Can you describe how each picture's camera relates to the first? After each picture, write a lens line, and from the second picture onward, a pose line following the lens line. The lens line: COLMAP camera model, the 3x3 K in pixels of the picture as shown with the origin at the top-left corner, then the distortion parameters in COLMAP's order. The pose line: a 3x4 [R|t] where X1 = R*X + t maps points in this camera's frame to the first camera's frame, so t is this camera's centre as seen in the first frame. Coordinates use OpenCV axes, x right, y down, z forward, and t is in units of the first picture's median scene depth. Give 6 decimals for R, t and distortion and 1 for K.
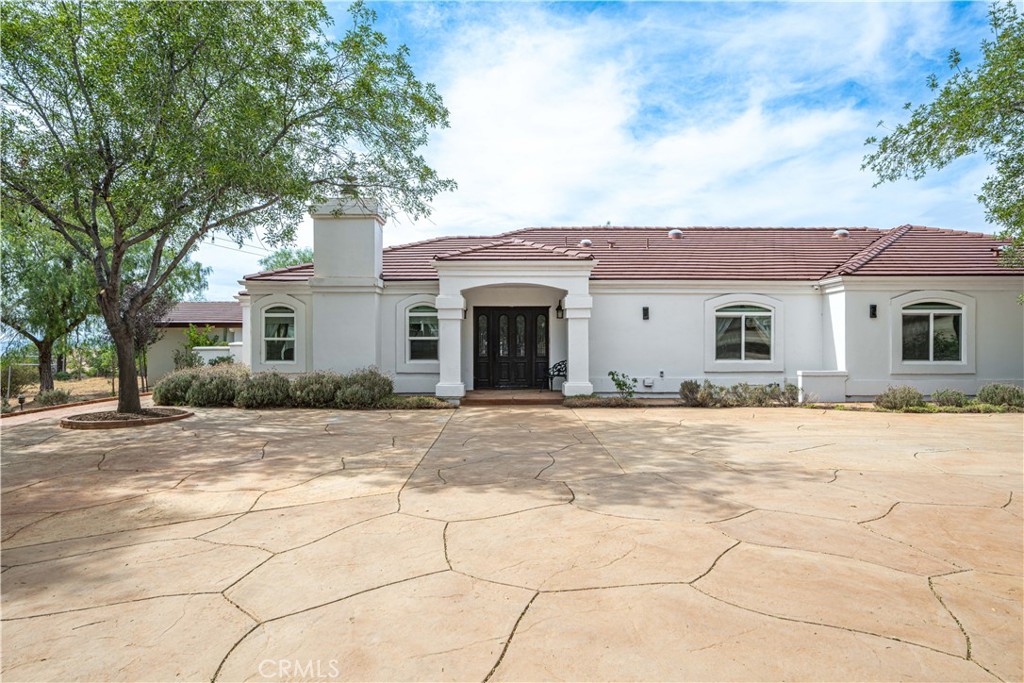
lens RADIAL K [[552.3, 0, 526.1], [0, 552.3, 331.9], [0, 0, 1]] dist [-0.003910, 0.000315]
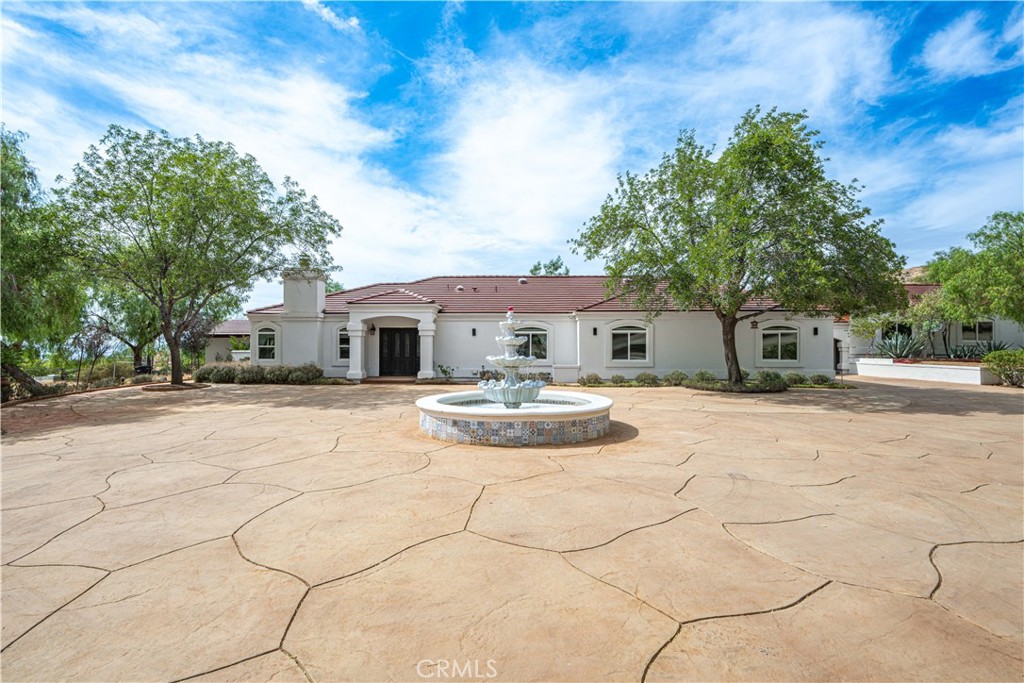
lens RADIAL K [[483.8, 0, 534.1], [0, 483.8, 349.6], [0, 0, 1]] dist [-0.000926, -0.002456]
pose [[0.999381, 0.002131, -0.035109, 0.455551], [-0.001290, 0.999712, 0.023982, -0.015215], [0.035150, -0.023921, 0.999096, -0.503283]]
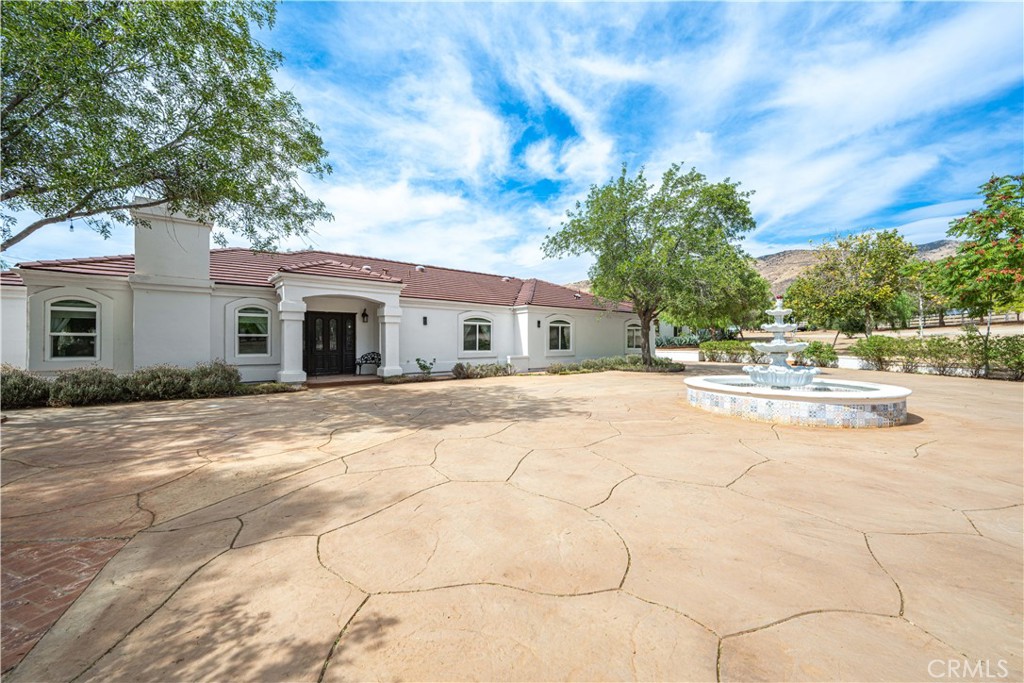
lens RADIAL K [[404.4, 0, 512.7], [0, 404.4, 327.0], [0, 0, 1]] dist [-0.000846, -0.000712]
pose [[0.770249, 0.025677, 0.637226, -0.308410], [-0.012702, 0.999609, -0.024926, 0.008470], [-0.637617, 0.011105, 0.770274, -0.018277]]
